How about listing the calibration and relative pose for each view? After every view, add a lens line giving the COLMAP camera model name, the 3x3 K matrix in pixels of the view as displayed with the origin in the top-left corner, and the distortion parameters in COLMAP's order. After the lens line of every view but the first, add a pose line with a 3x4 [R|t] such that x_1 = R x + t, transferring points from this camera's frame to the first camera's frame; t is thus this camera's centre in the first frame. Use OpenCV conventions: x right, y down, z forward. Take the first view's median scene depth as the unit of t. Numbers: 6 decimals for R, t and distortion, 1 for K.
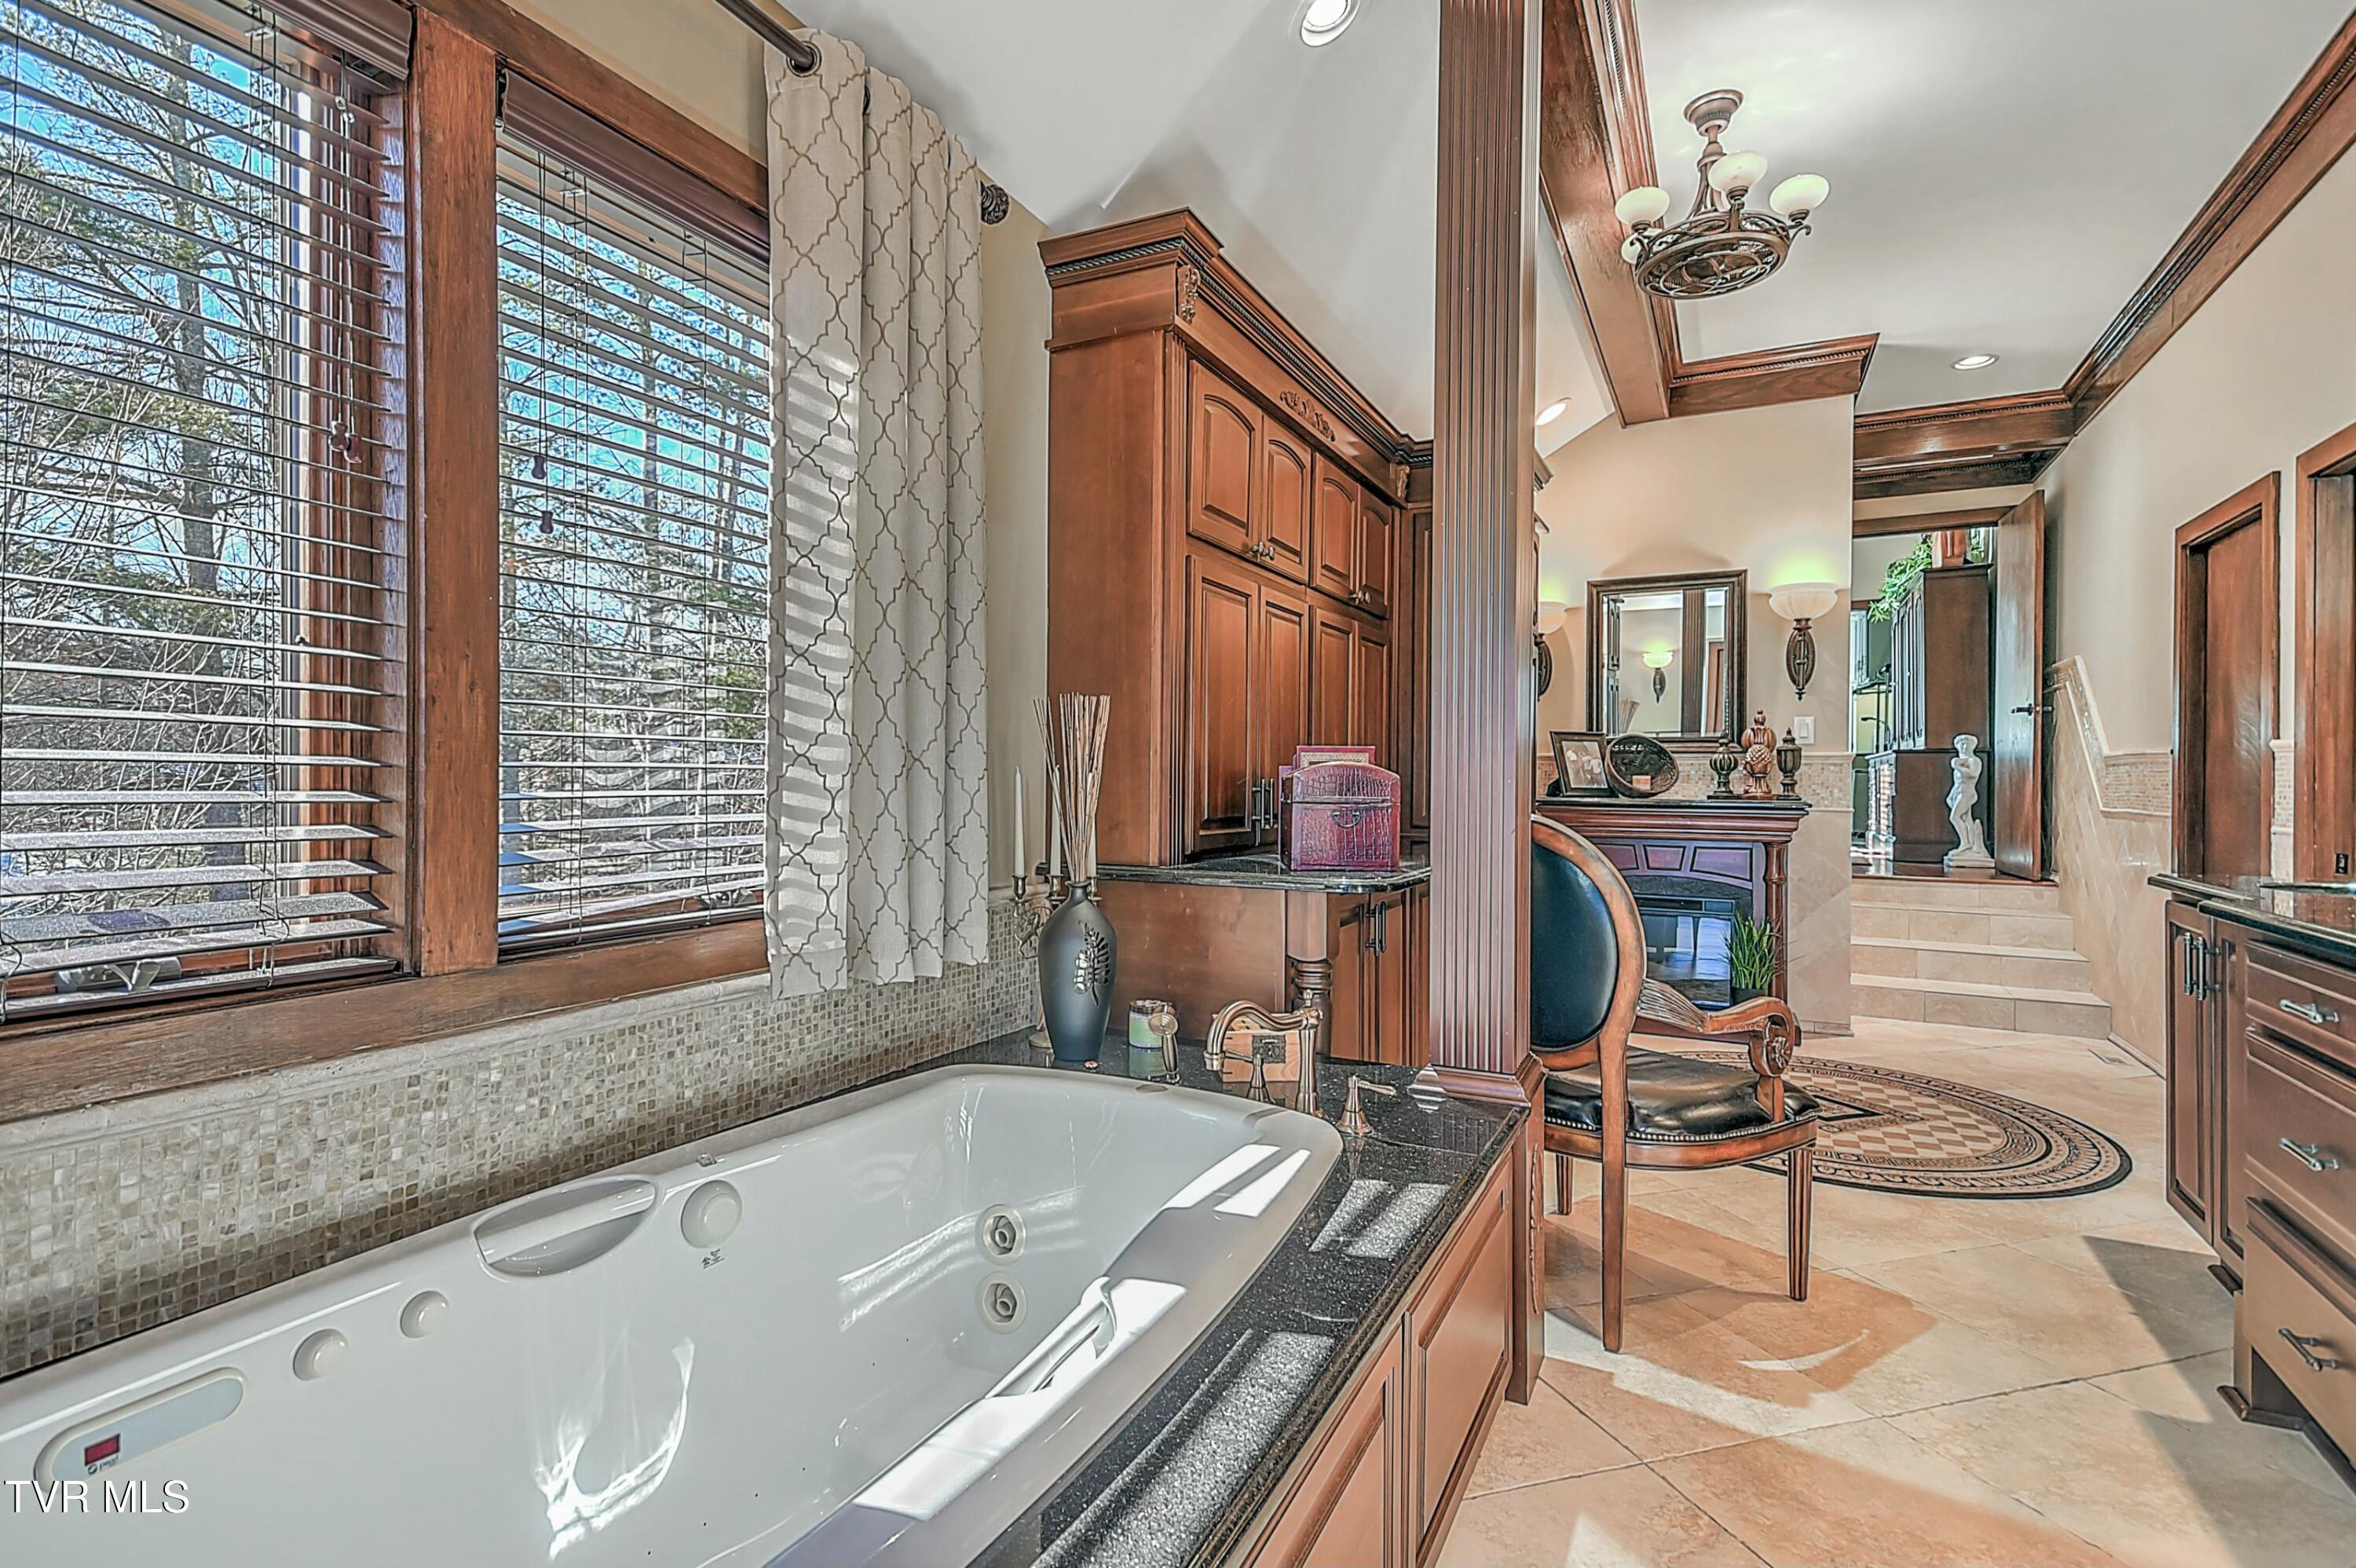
lens RADIAL K [[1099.3, 0, 1141.2], [0, 1099.3, 778.4], [0, 0, 1]] dist [0.021527, -0.005088]
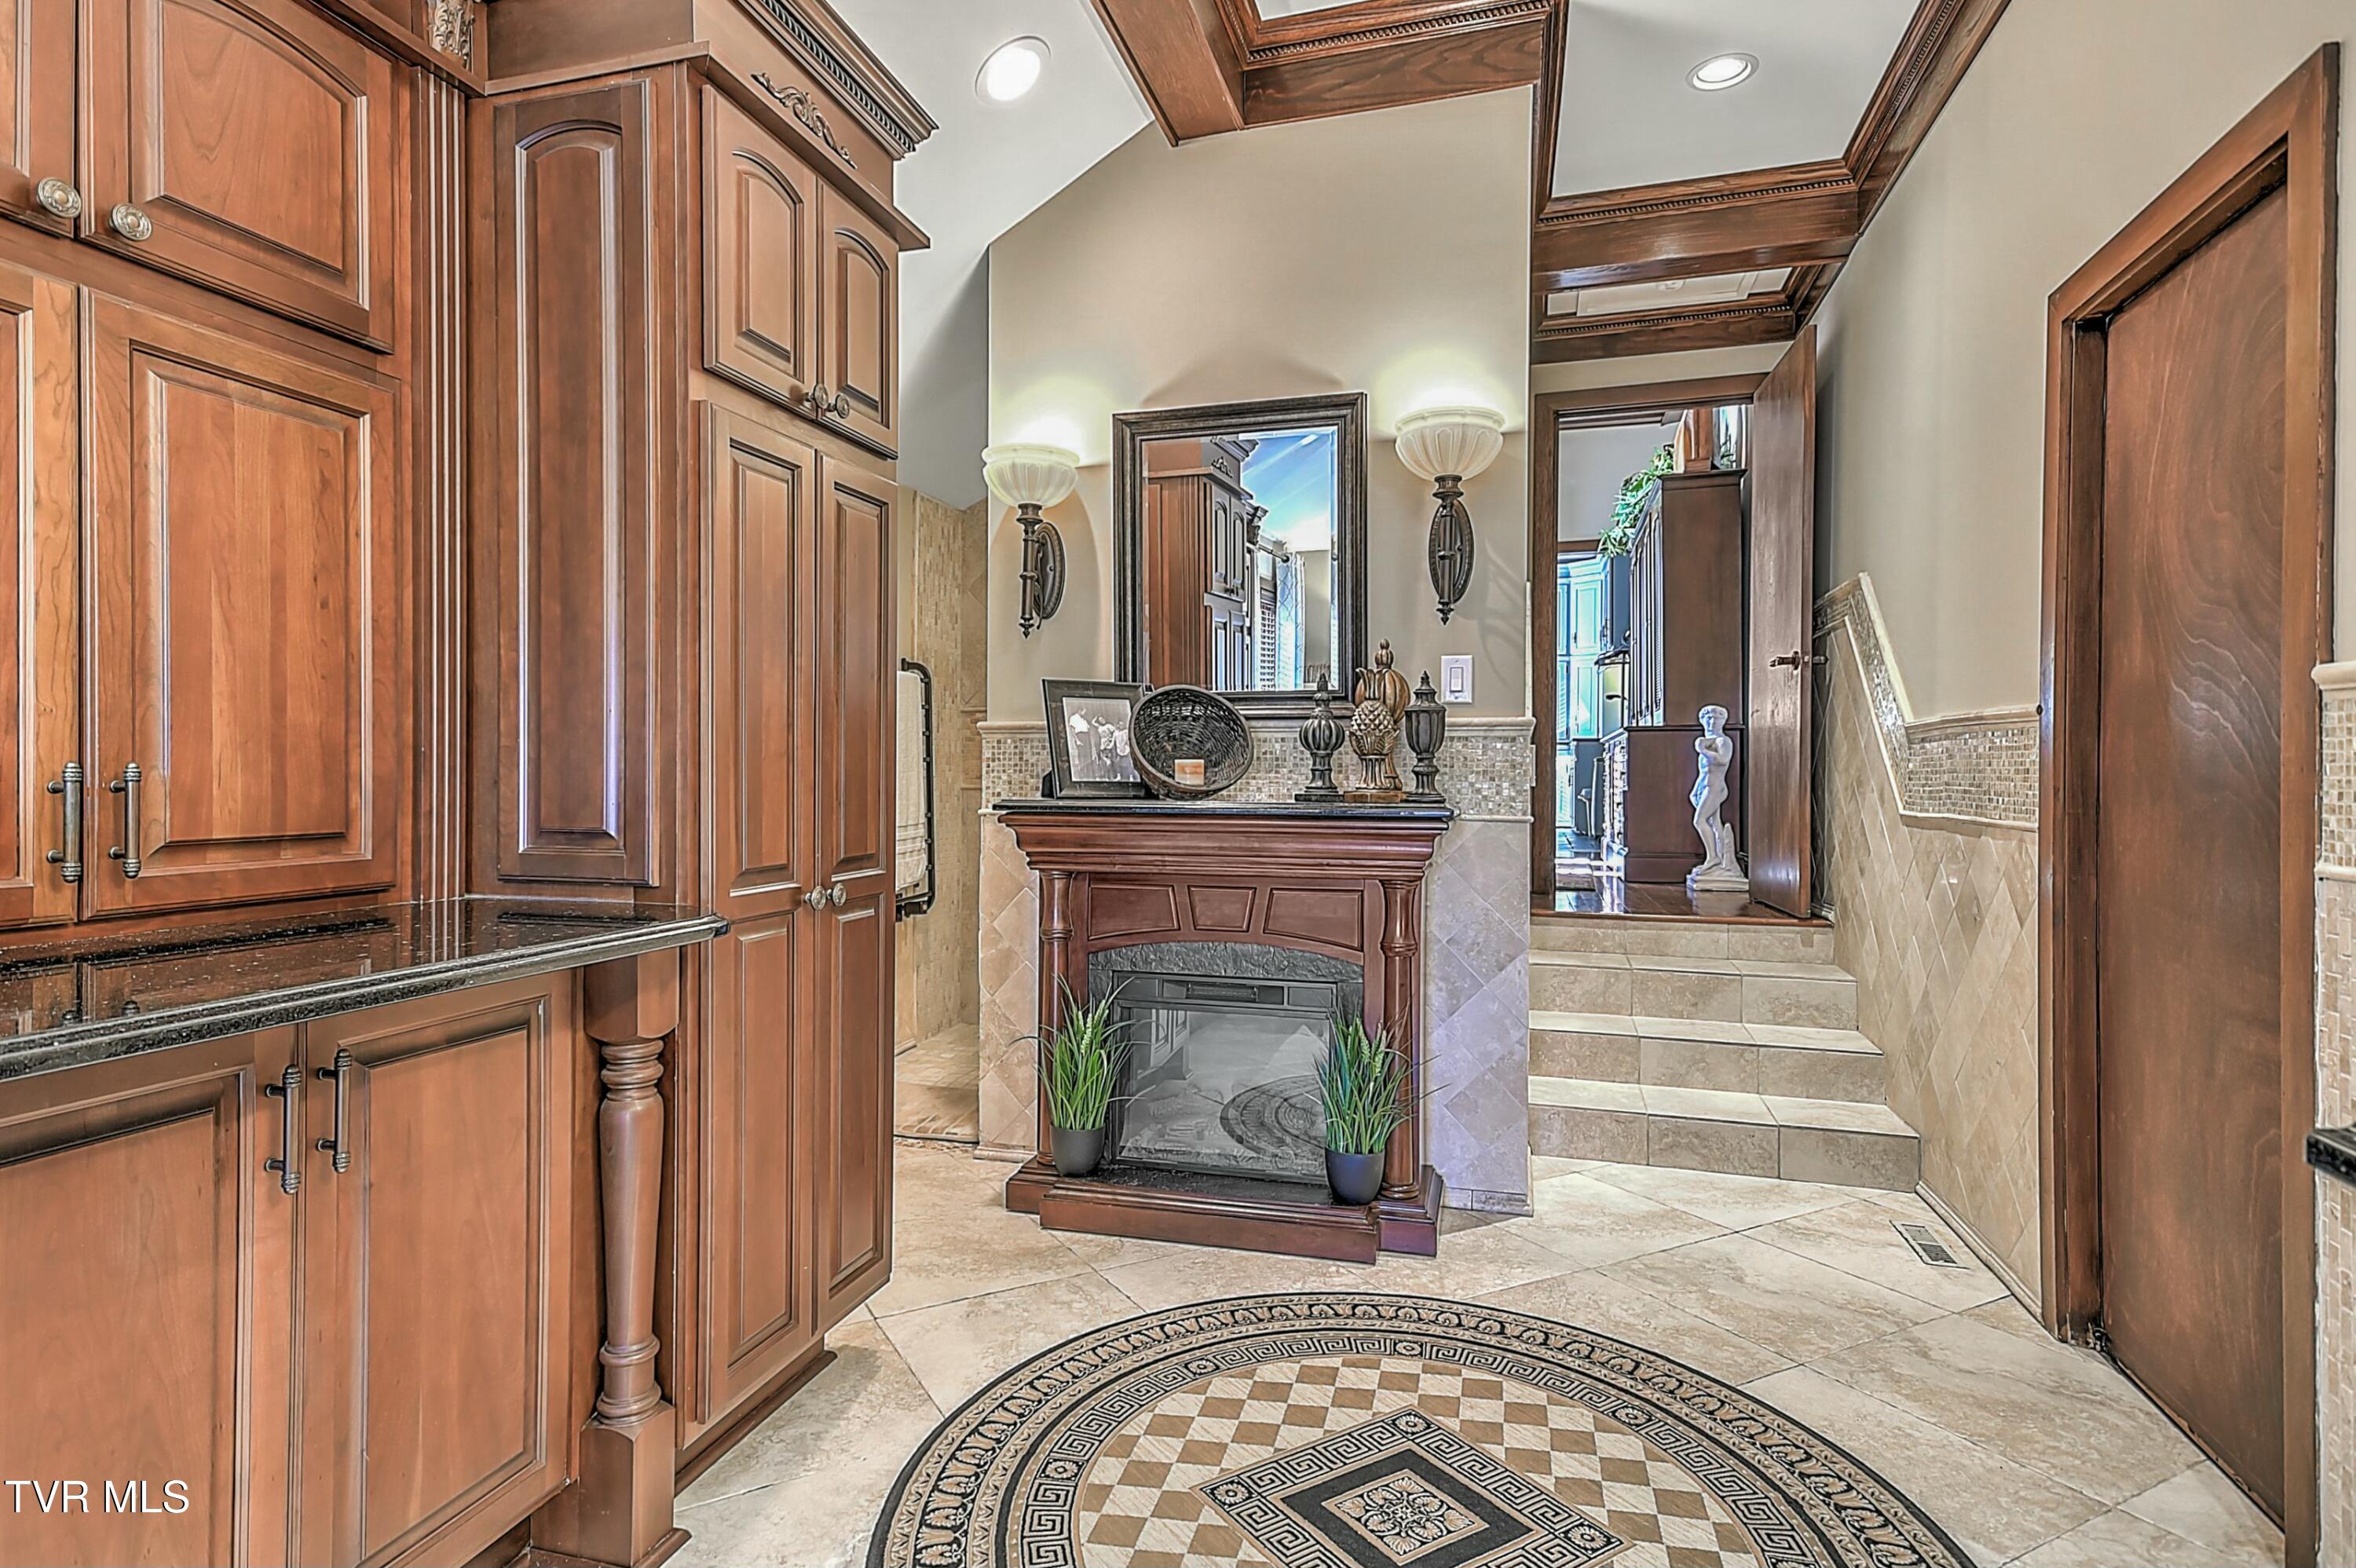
lens RADIAL K [[1169.6, 0, 1161.7], [0, 1169.6, 786.8], [0, 0, 1]] dist [0.017398, 0.002632]
pose [[0.982012, -0.005620, 0.188733, 0.333819], [0.003606, 0.999933, 0.011016, 0.004876], [-0.188782, -0.010137, 0.981967, 0.432998]]
